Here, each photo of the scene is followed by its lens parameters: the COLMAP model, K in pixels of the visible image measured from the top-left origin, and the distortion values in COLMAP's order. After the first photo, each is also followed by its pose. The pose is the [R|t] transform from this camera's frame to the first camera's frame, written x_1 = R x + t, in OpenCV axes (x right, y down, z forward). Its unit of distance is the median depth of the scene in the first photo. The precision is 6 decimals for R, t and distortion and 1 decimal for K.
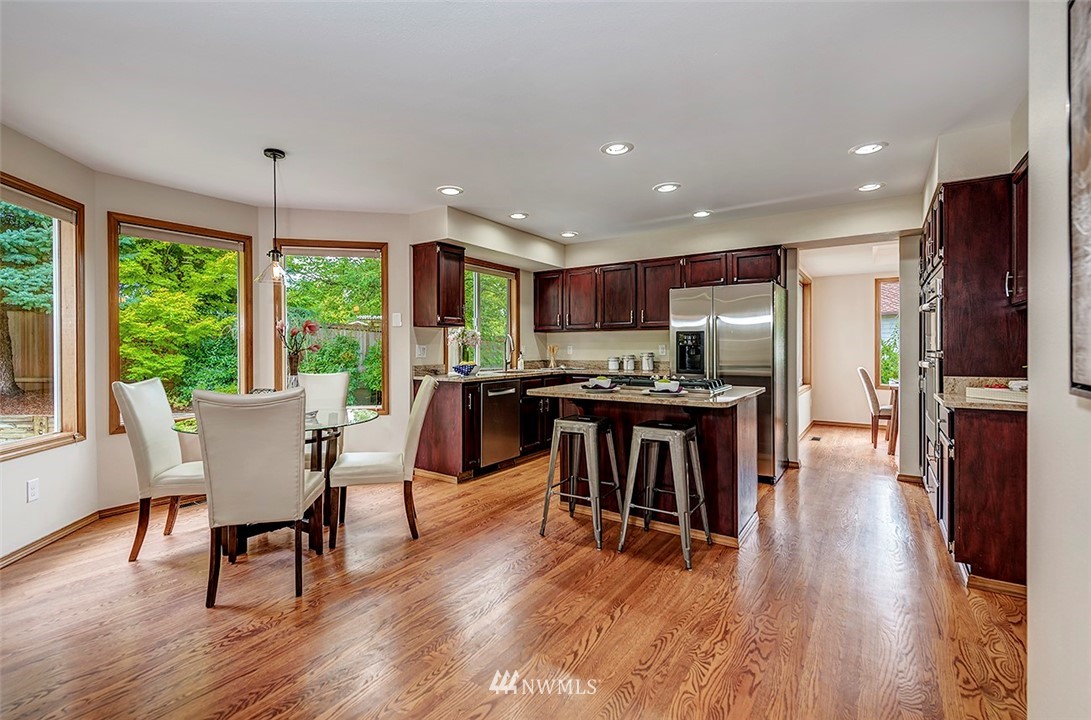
lens RADIAL K [[472.4, 0, 541.8], [0, 472.4, 349.2], [0, 0, 1]] dist [-0.000379, -0.000258]
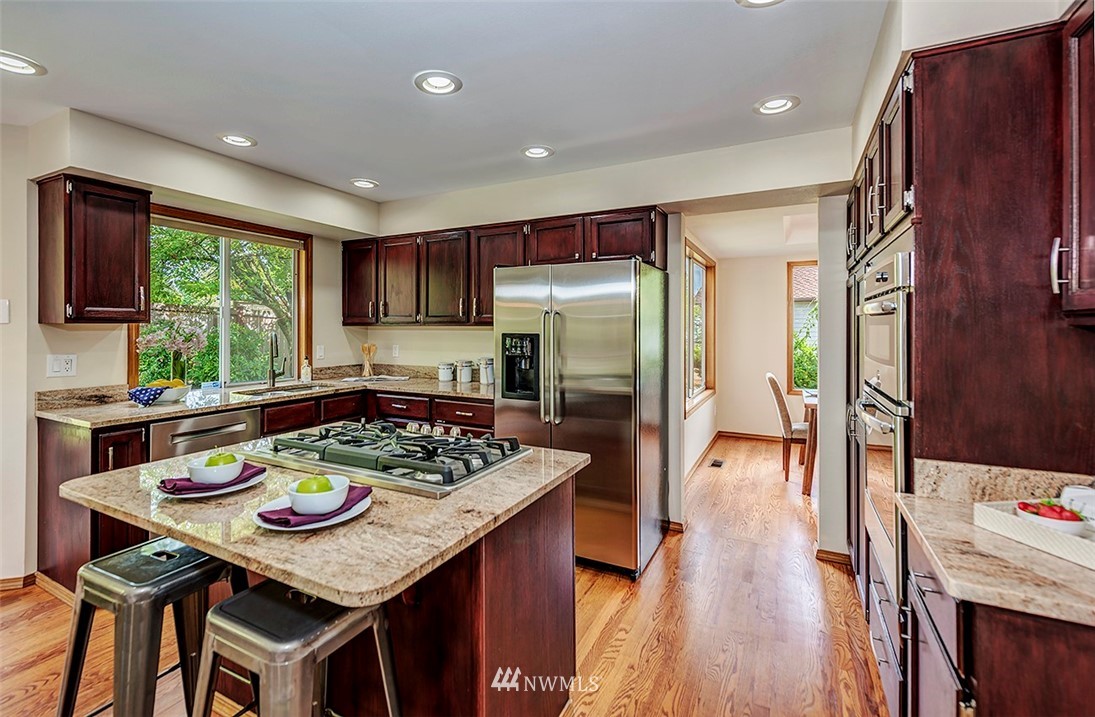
lens RADIAL K [[493.9, 0, 529.3], [0, 493.9, 325.6], [0, 0, 1]] dist [0.004001, -0.000107]
pose [[0.991336, 0.006318, 0.131195, 0.225122], [-0.004738, 0.999913, -0.012349, -0.038219], [-0.131262, 0.011620, 0.991280, 0.311632]]
